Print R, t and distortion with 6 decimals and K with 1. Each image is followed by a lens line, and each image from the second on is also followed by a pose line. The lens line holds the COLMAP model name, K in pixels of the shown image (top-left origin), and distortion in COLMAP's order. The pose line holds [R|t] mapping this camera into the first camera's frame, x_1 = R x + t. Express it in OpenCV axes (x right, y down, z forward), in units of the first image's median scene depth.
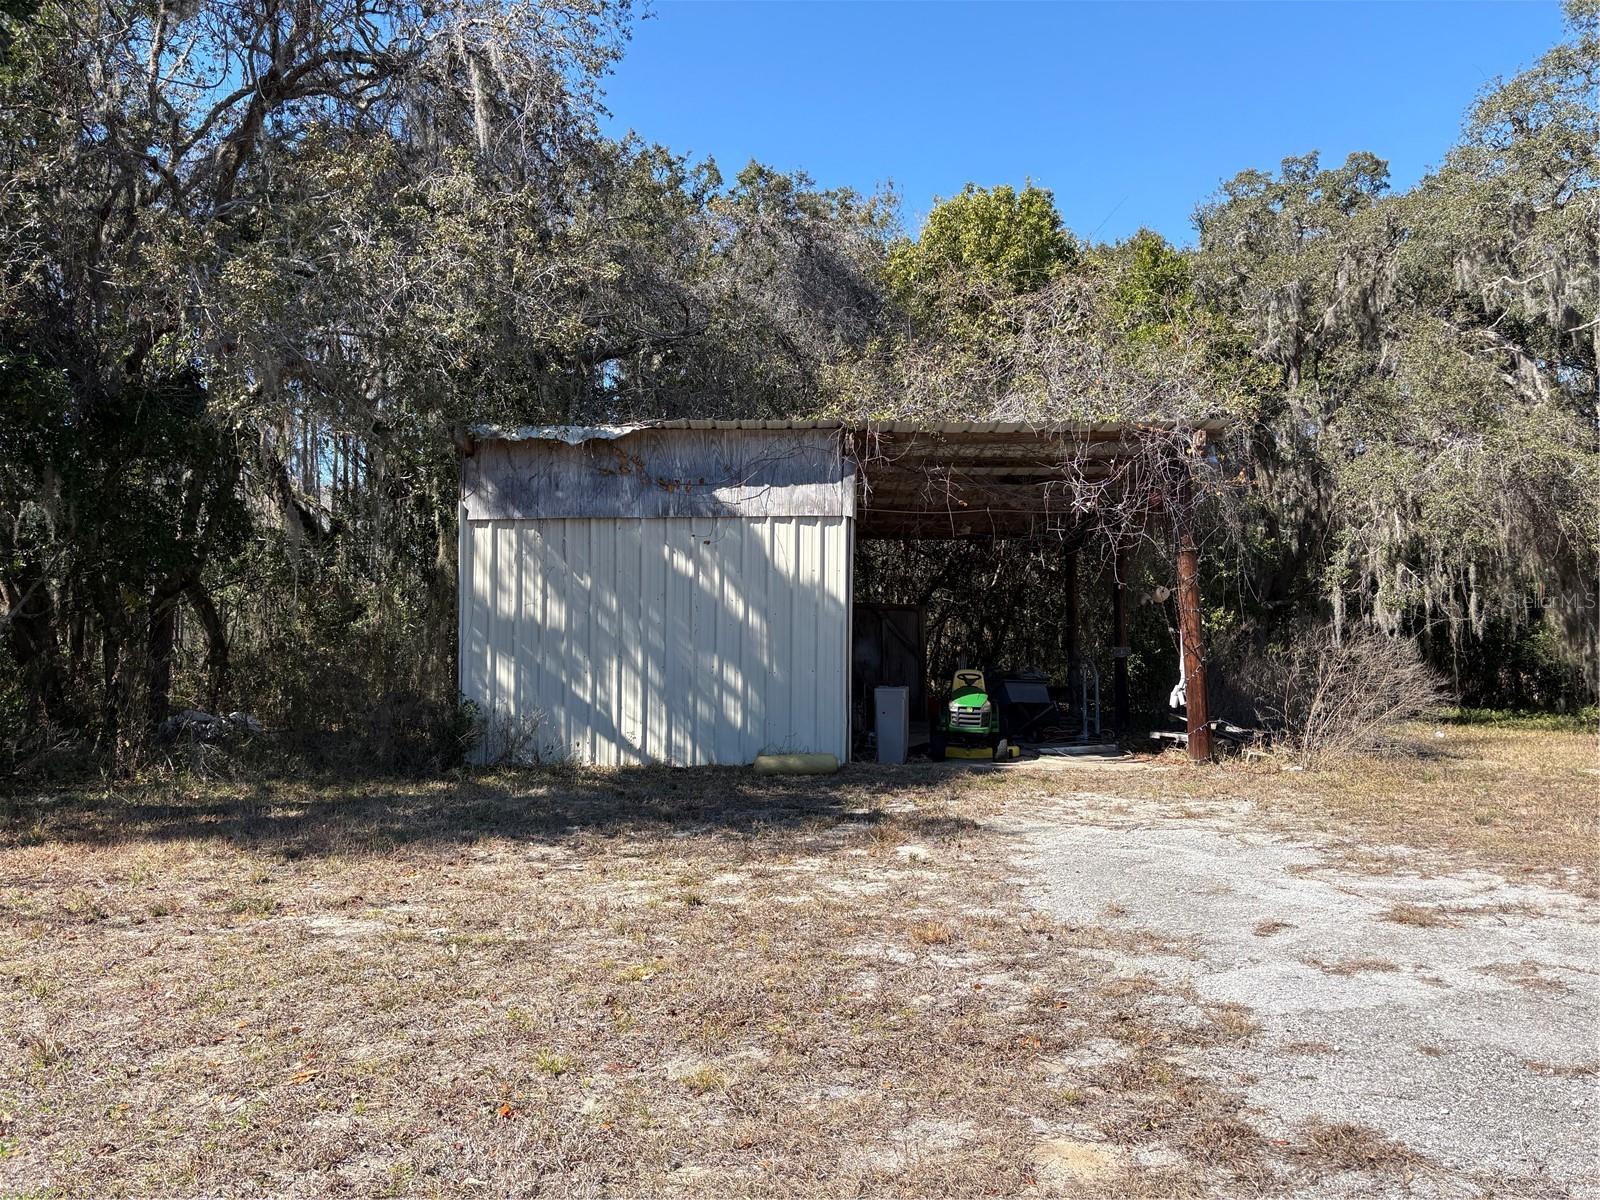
lens RADIAL K [[1217.2, 0, 802.2], [0, 1217.2, 605.6], [0, 0, 1]] dist [0.050143, -0.055542]
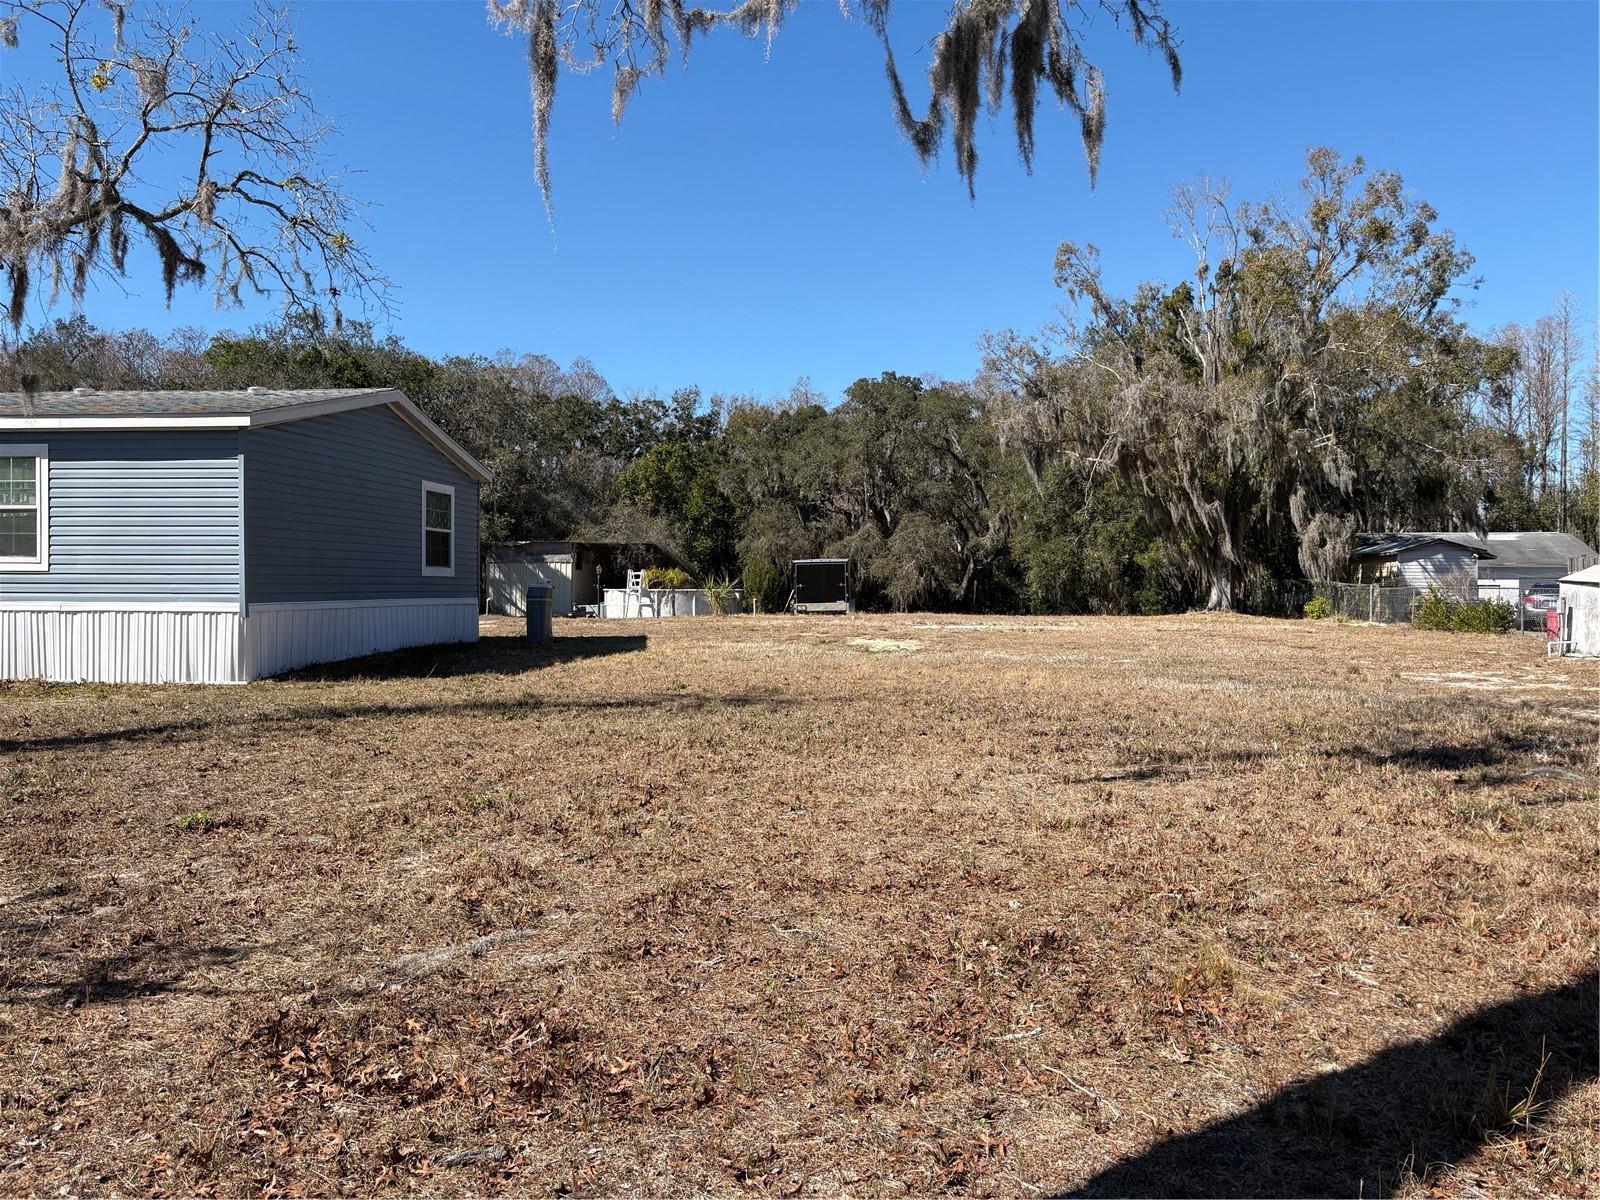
lens RADIAL K [[1217.2, 0, 805.5], [0, 1217.2, 594.7], [0, 0, 1]] dist [0.050143, -0.055542]
pose [[0.999415, 0.006214, -0.033625, 1.065390], [-0.005769, 0.999895, 0.013327, -0.014716], [0.033705, -0.013126, 0.999346, -3.534228]]
